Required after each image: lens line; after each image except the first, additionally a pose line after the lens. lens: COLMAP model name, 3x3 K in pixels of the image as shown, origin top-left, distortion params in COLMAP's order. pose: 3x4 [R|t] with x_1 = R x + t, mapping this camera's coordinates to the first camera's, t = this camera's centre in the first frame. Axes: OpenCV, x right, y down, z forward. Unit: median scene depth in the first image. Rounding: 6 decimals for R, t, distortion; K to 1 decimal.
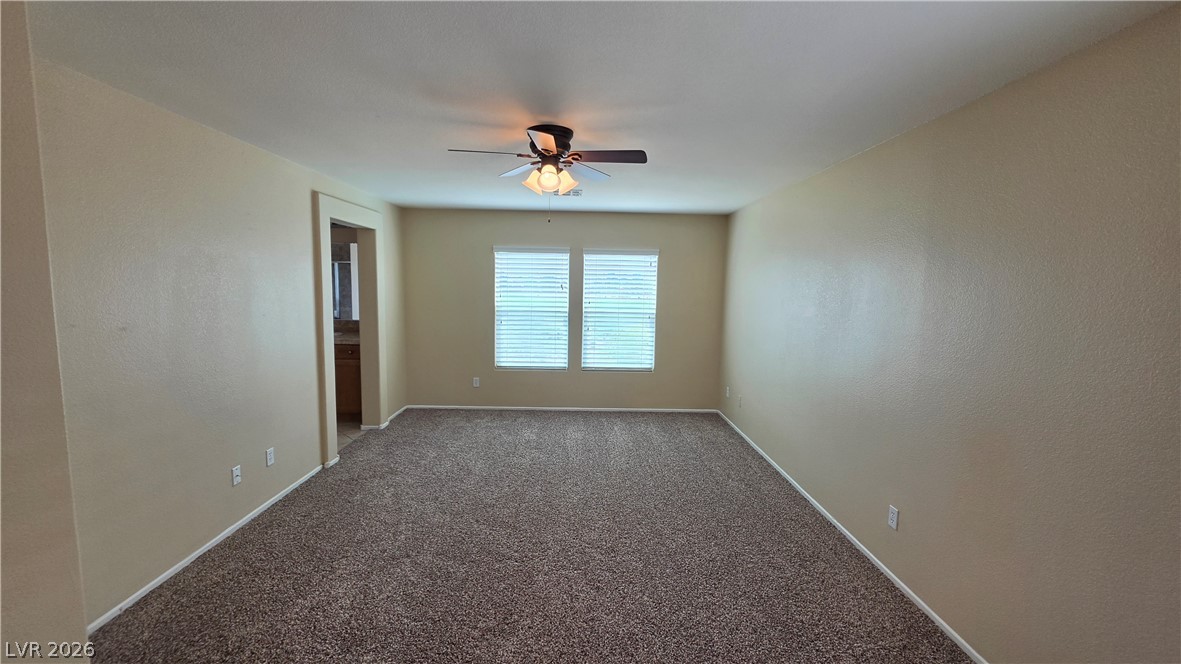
lens RADIAL K [[468.9, 0, 593.8], [0, 468.9, 329.5], [0, 0, 1]] dist [-0.000632, 0.000358]
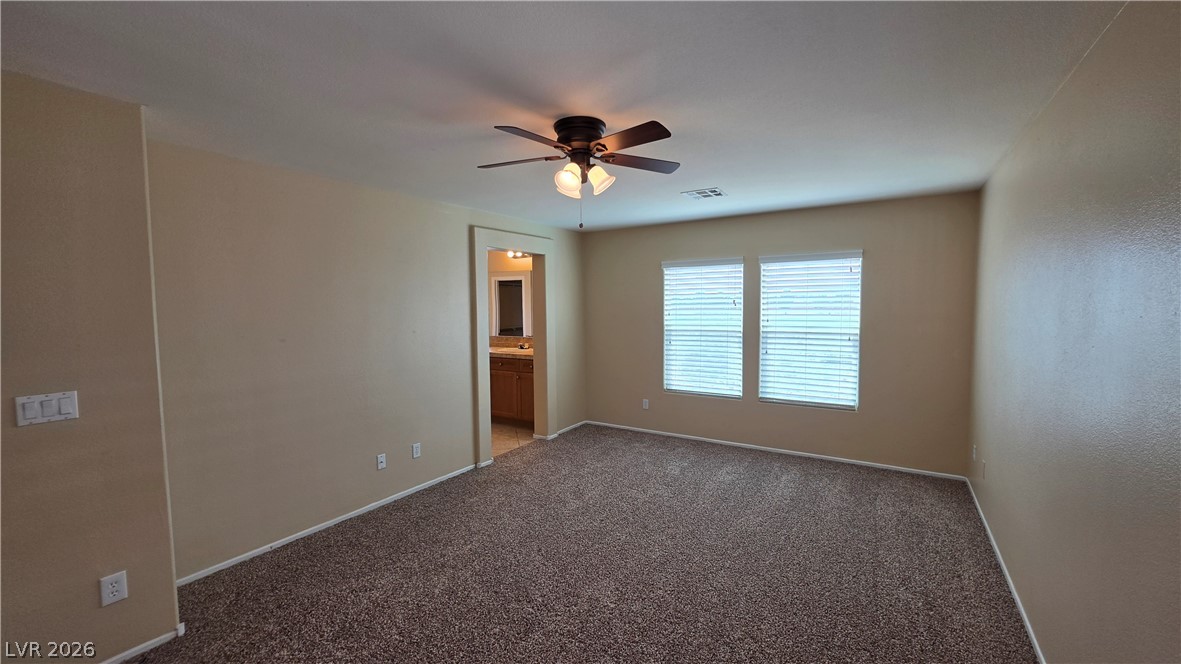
lens RADIAL K [[468.9, 0, 594.0], [0, 468.9, 330.3], [0, 0, 1]] dist [-0.000632, 0.000358]
pose [[0.836346, 0.003596, -0.548191, 0.190754], [-0.027028, 0.999033, -0.034681, -0.002726], [0.547536, 0.043822, 0.835634, 0.133115]]
